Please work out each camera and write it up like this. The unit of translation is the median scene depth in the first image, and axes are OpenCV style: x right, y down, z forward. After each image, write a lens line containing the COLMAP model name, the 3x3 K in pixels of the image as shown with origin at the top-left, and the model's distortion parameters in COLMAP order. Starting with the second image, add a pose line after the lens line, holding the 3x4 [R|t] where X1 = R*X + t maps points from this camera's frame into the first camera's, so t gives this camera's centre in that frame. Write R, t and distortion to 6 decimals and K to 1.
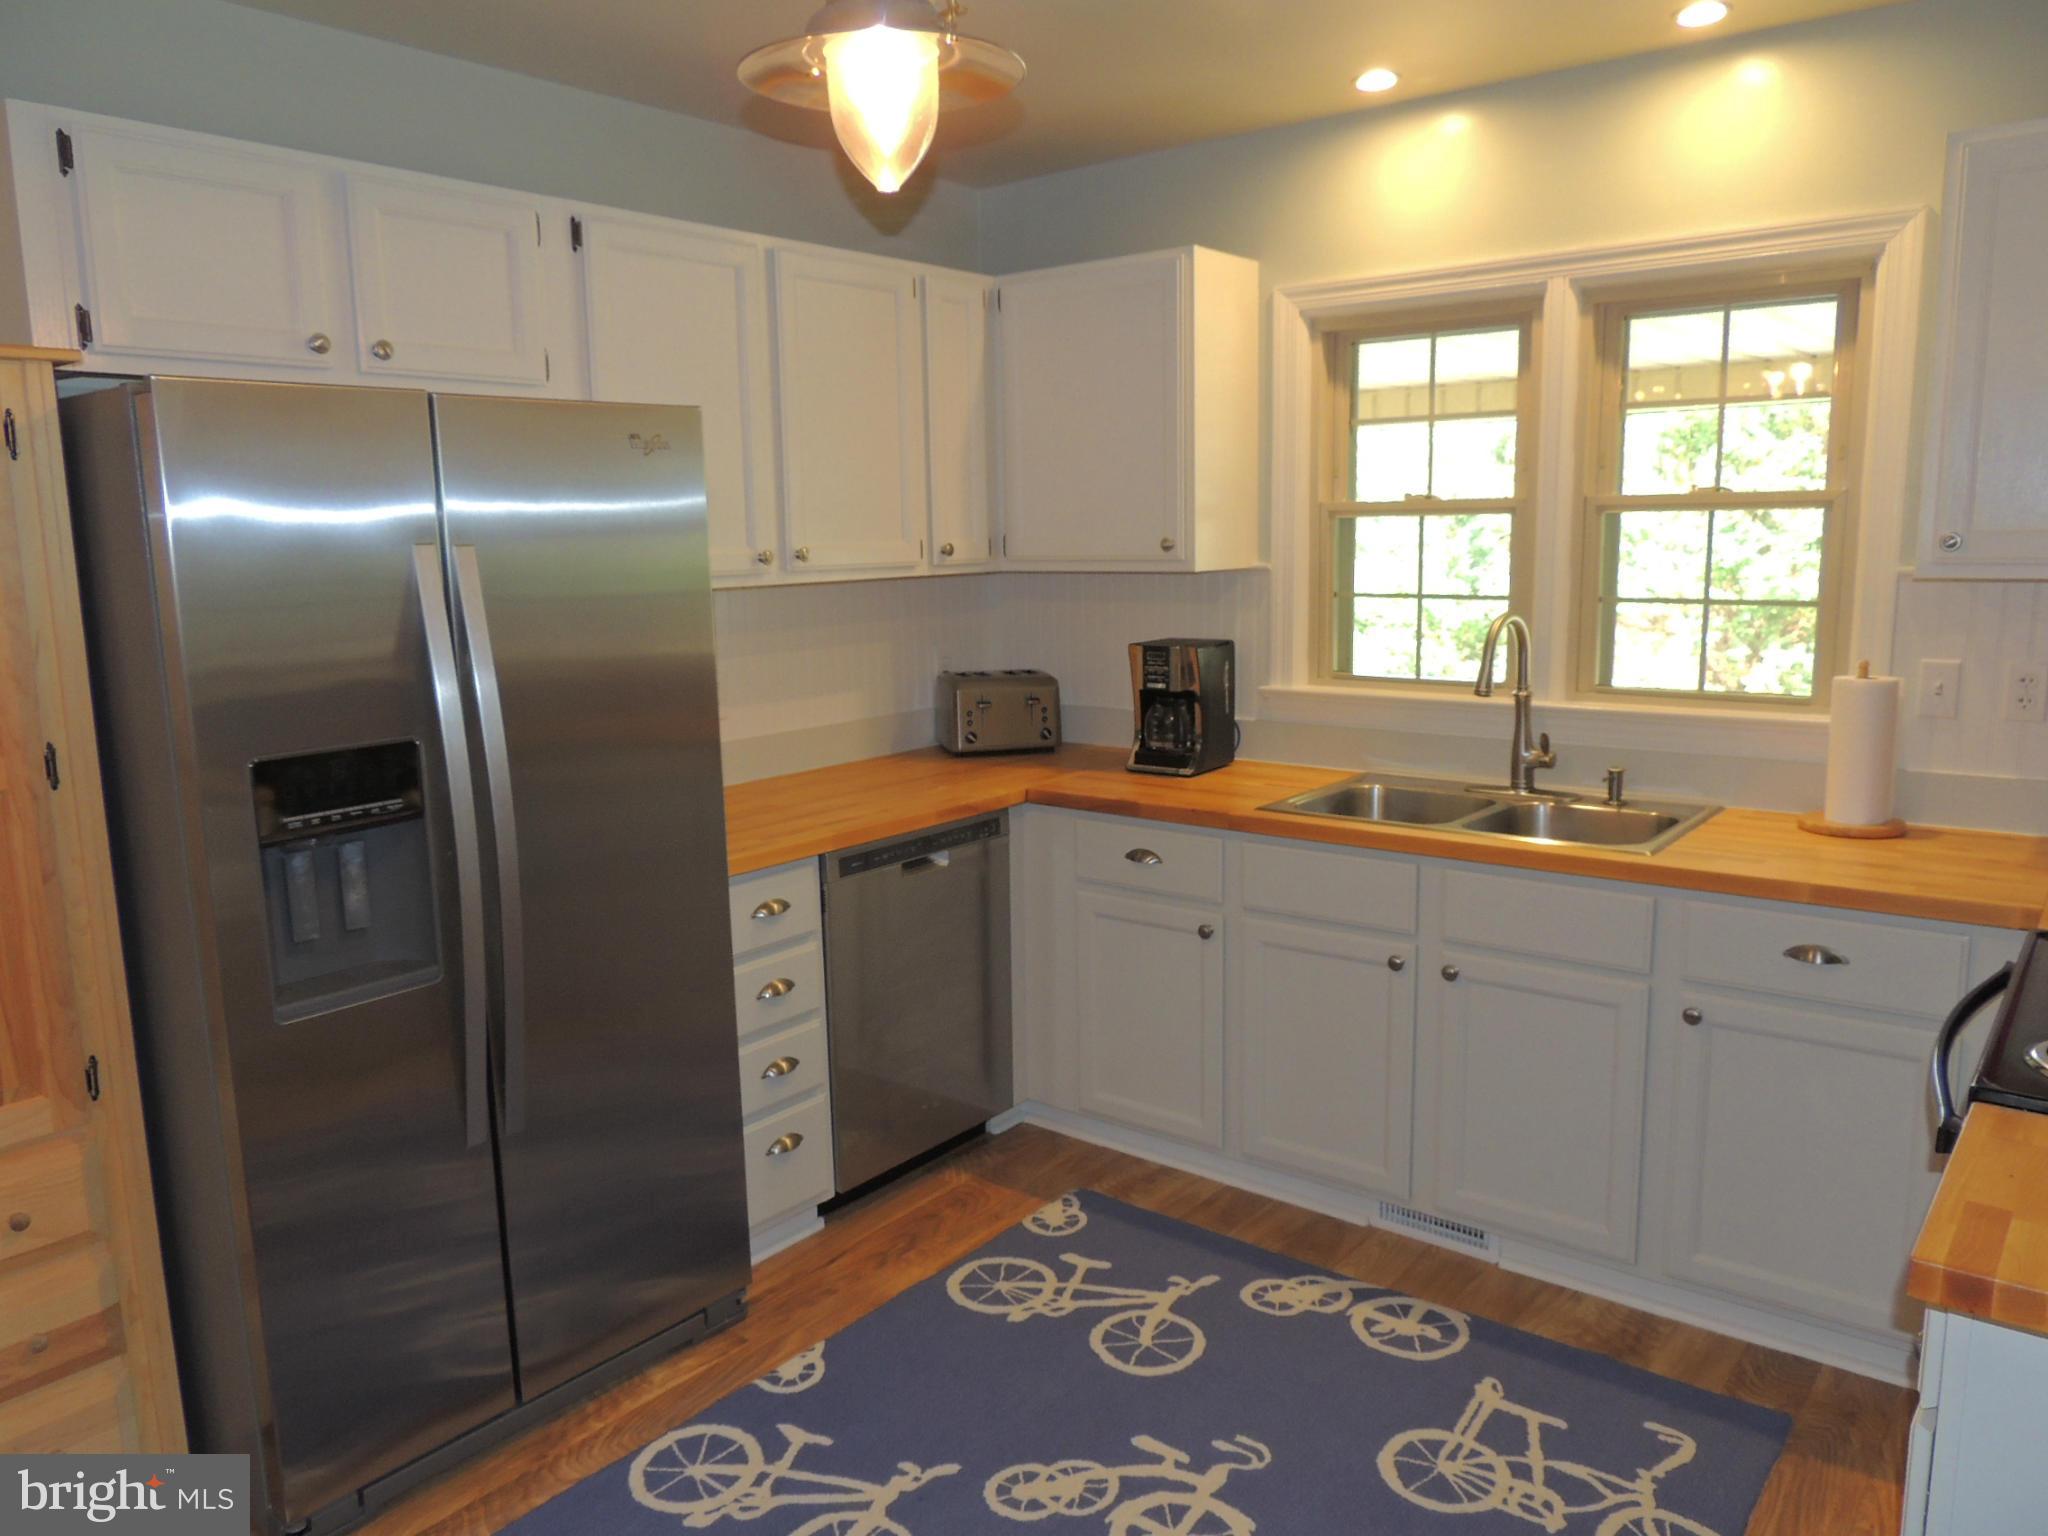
lens RADIAL K [[1465.5, 0, 1020.2], [0, 1465.5, 776.0], [0, 0, 1]] dist [-0.022164, -0.001188]
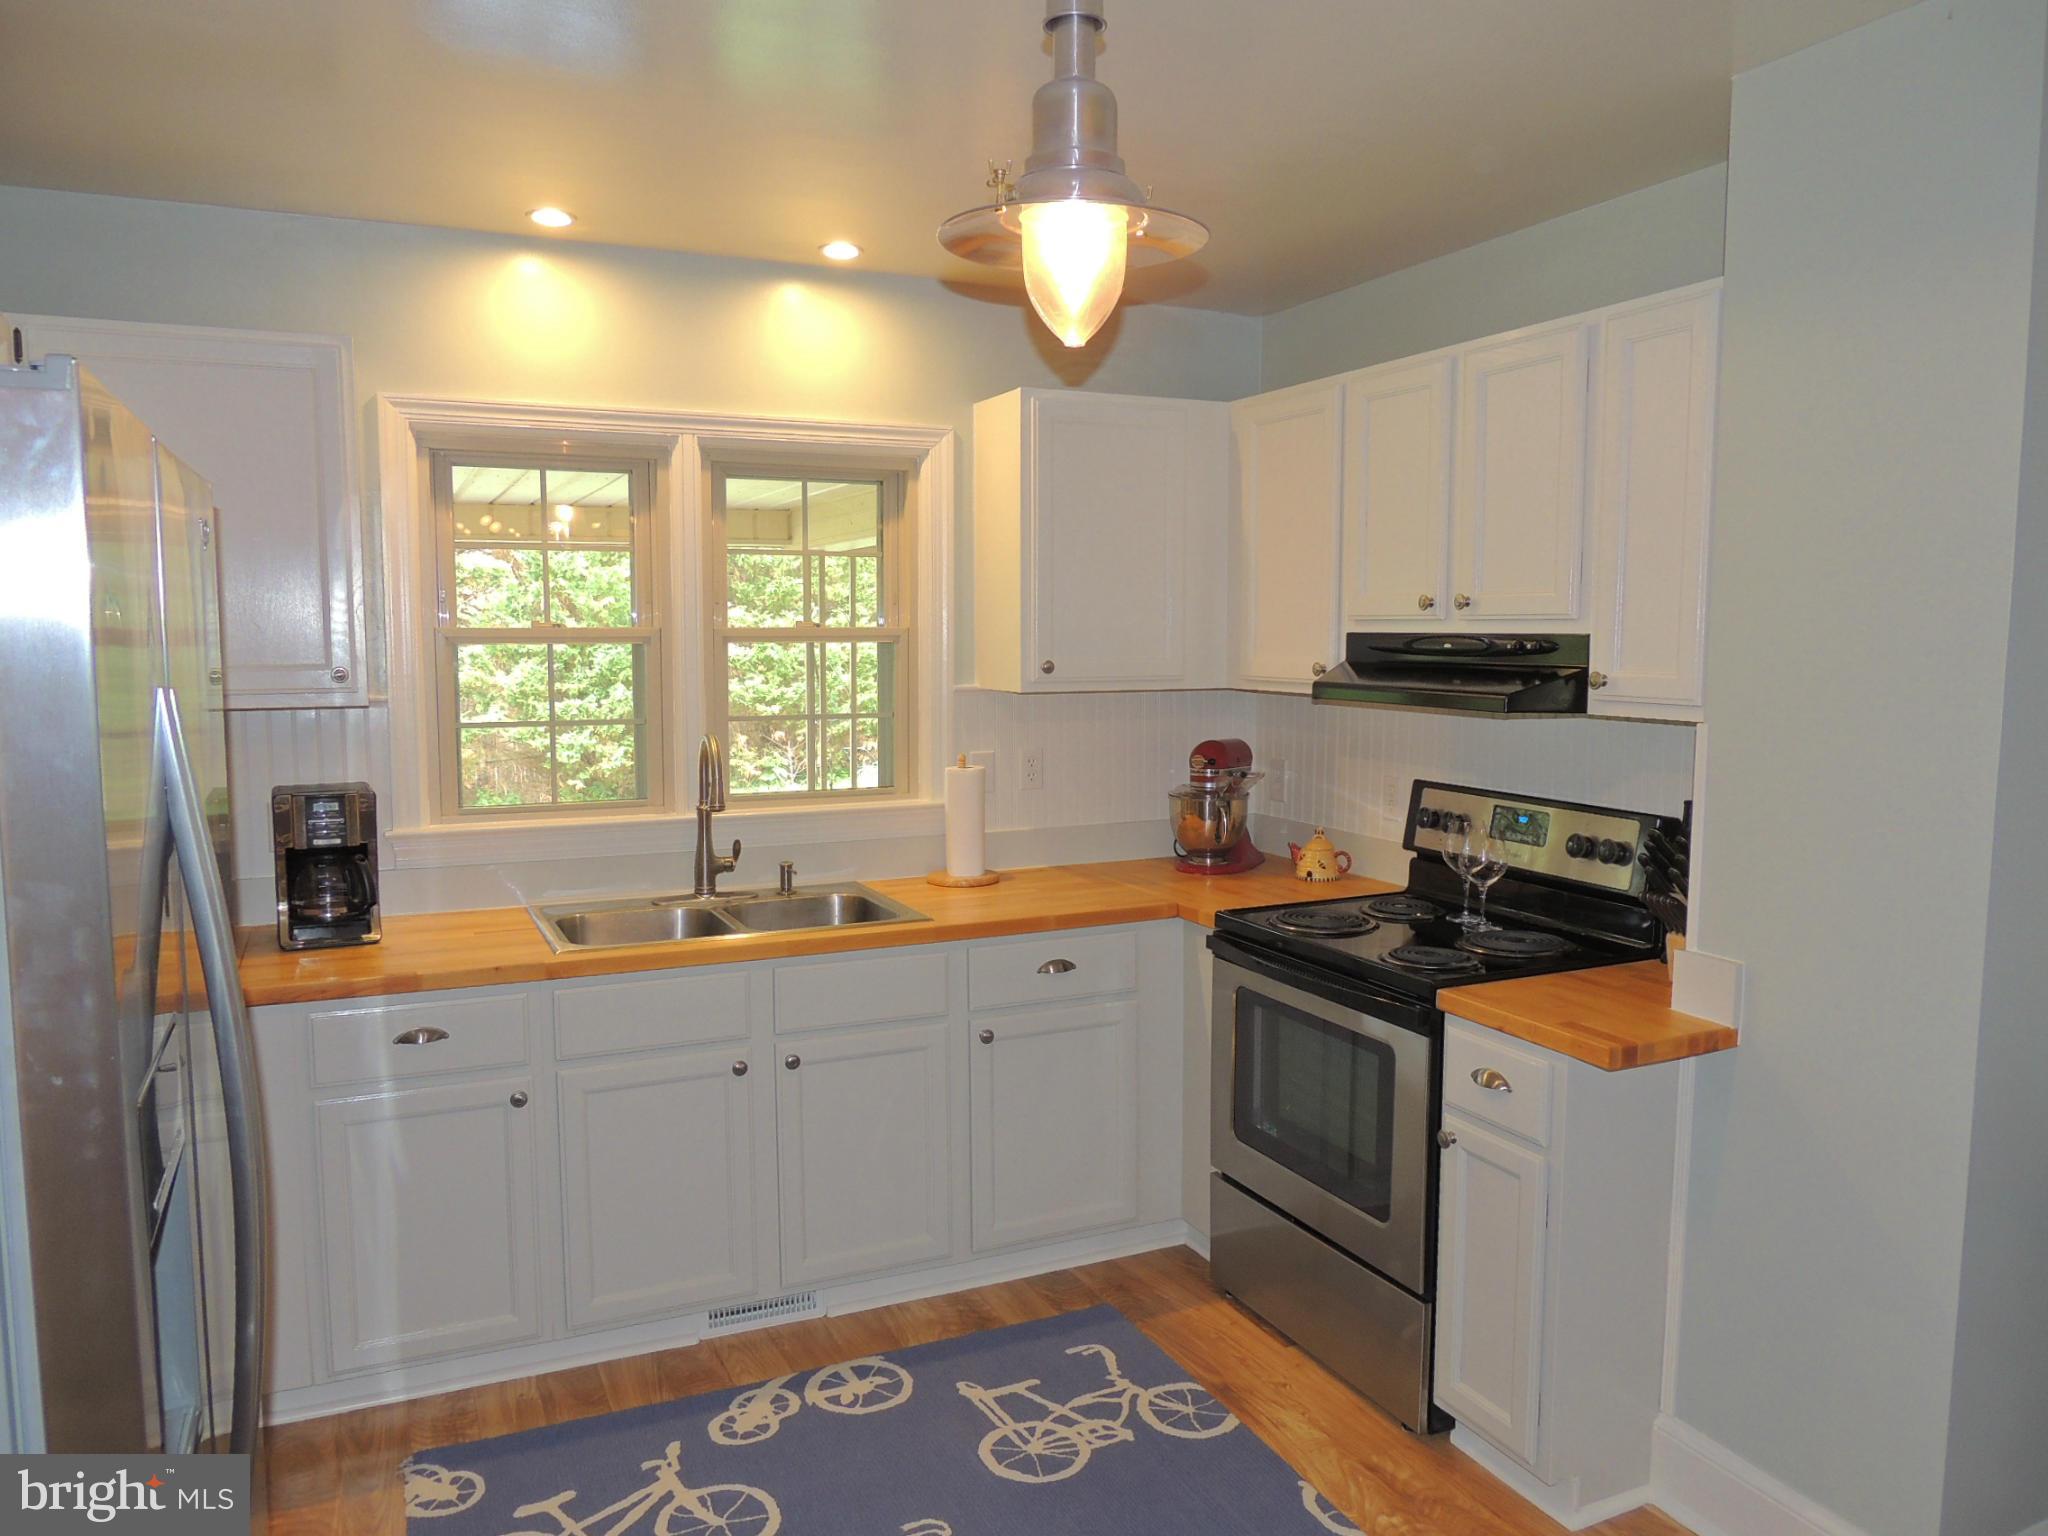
lens RADIAL K [[1465.5, 0, 1014.6], [0, 1465.5, 779.0], [0, 0, 1]] dist [-0.022164, -0.001188]
pose [[0.445474, -0.071391, 0.892444, -0.597979], [0.143137, 0.989673, 0.007721, -0.059330], [-0.883779, 0.124302, 0.451092, 0.339760]]
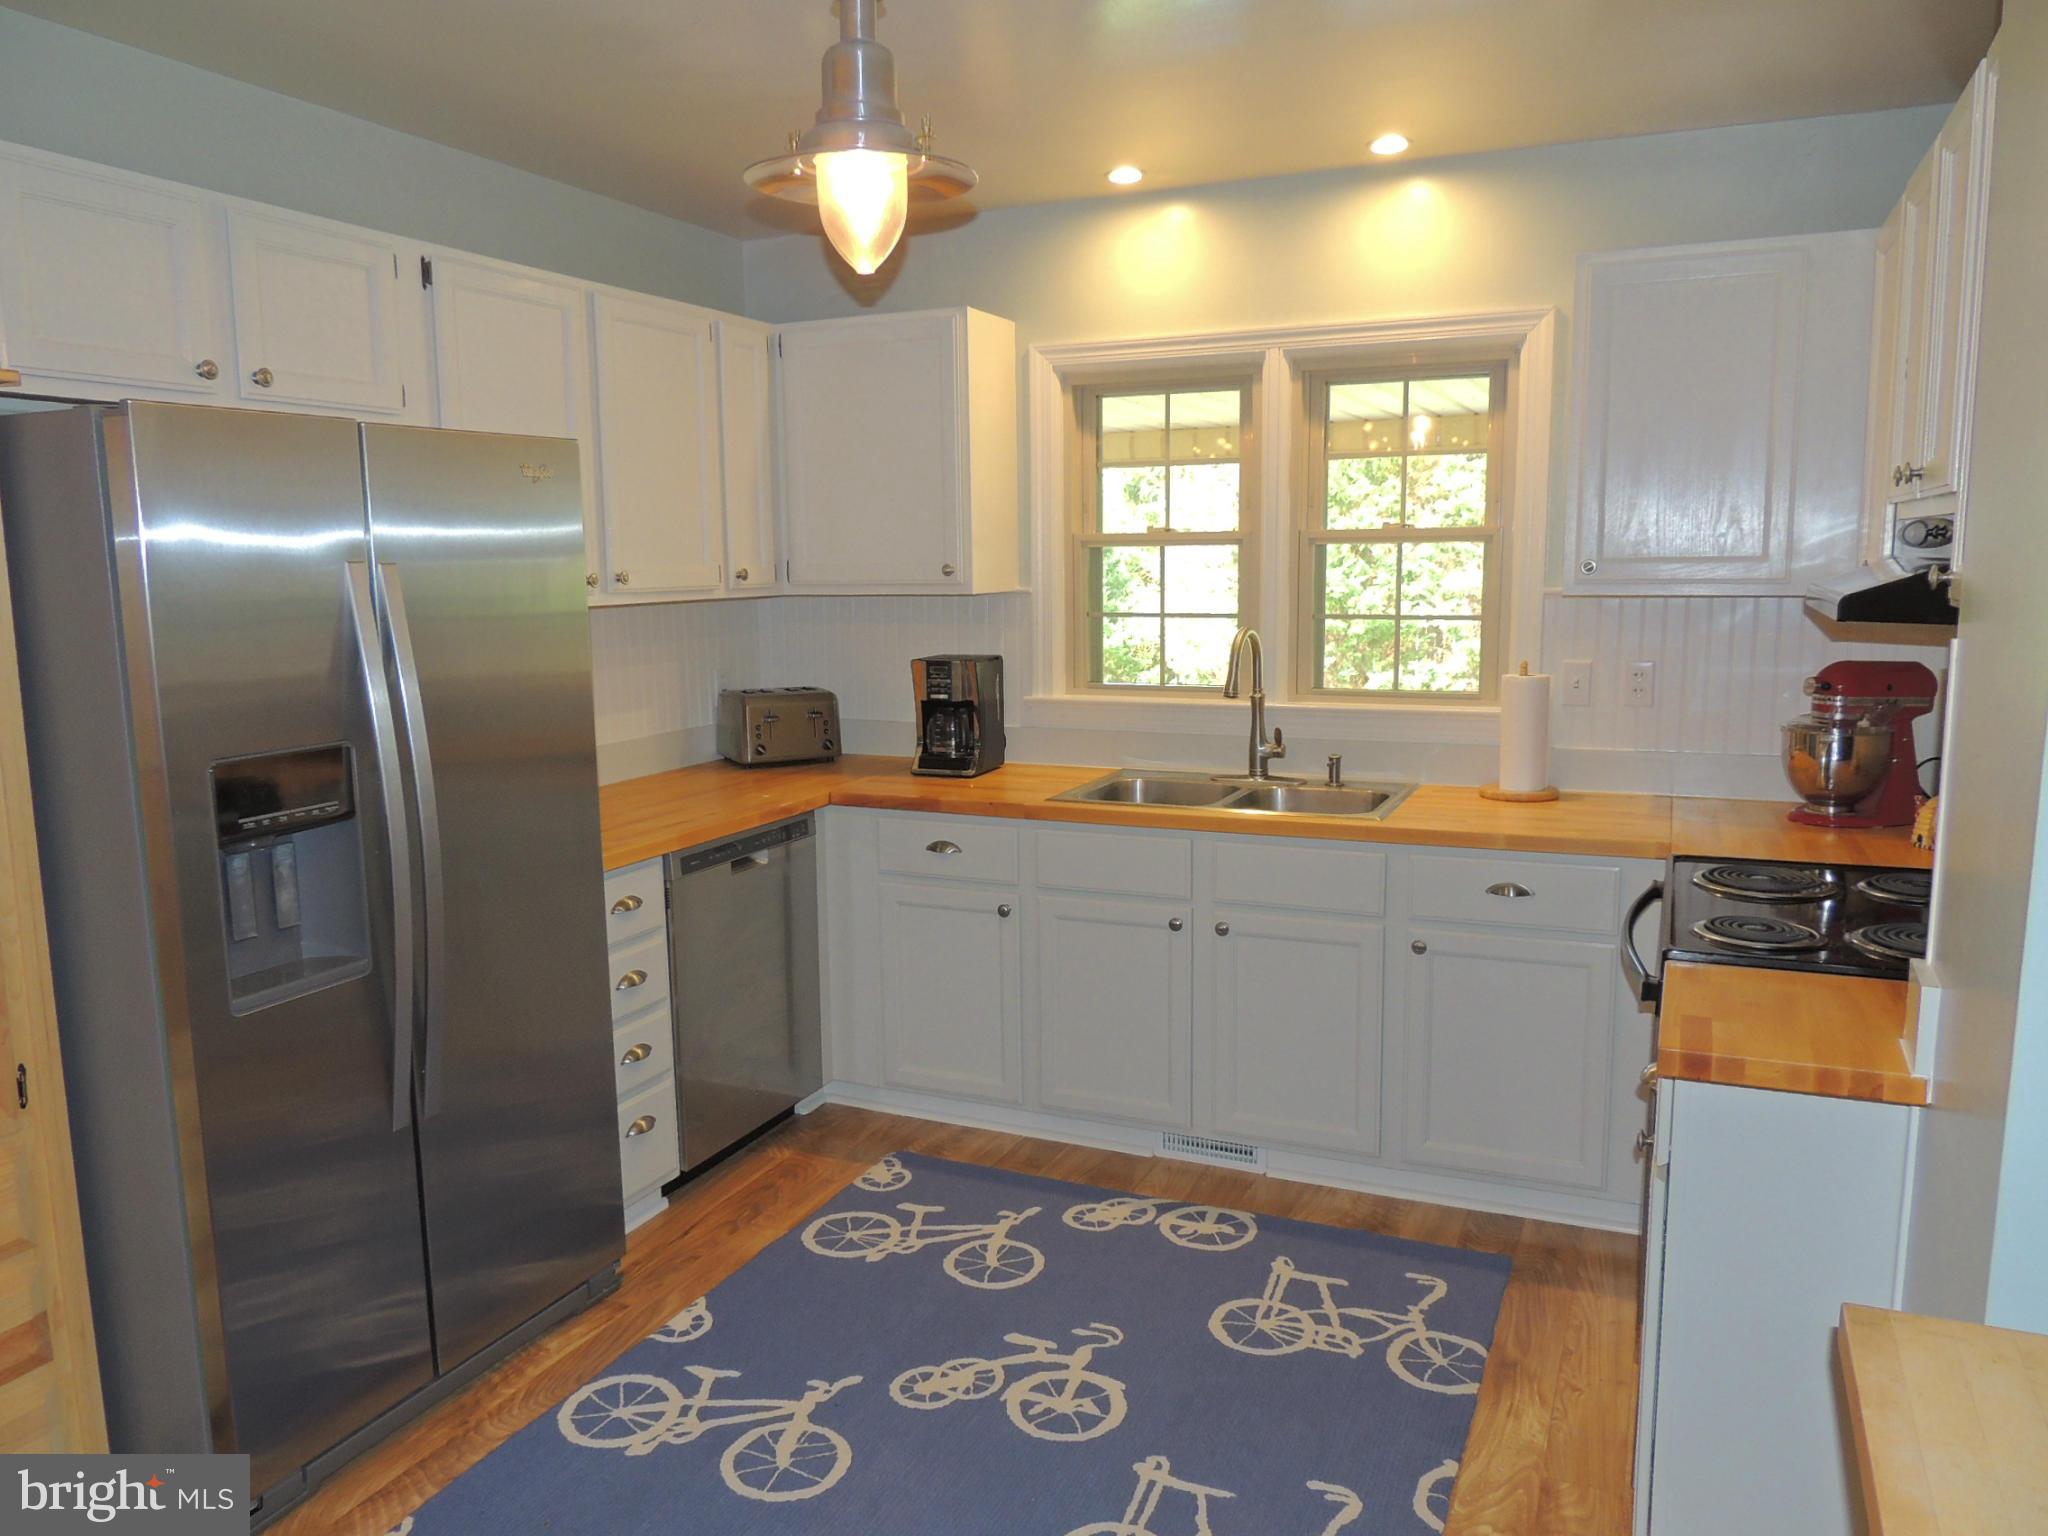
lens RADIAL K [[1465.5, 0, 1023.7], [0, 1465.5, 776.9], [0, 0, 1]] dist [-0.022164, -0.001188]
pose [[0.968232, -0.030431, 0.248195, -0.155738], [0.035955, 0.999196, -0.017752, 0.027081], [-0.247455, 0.026112, 0.968548, -0.117351]]
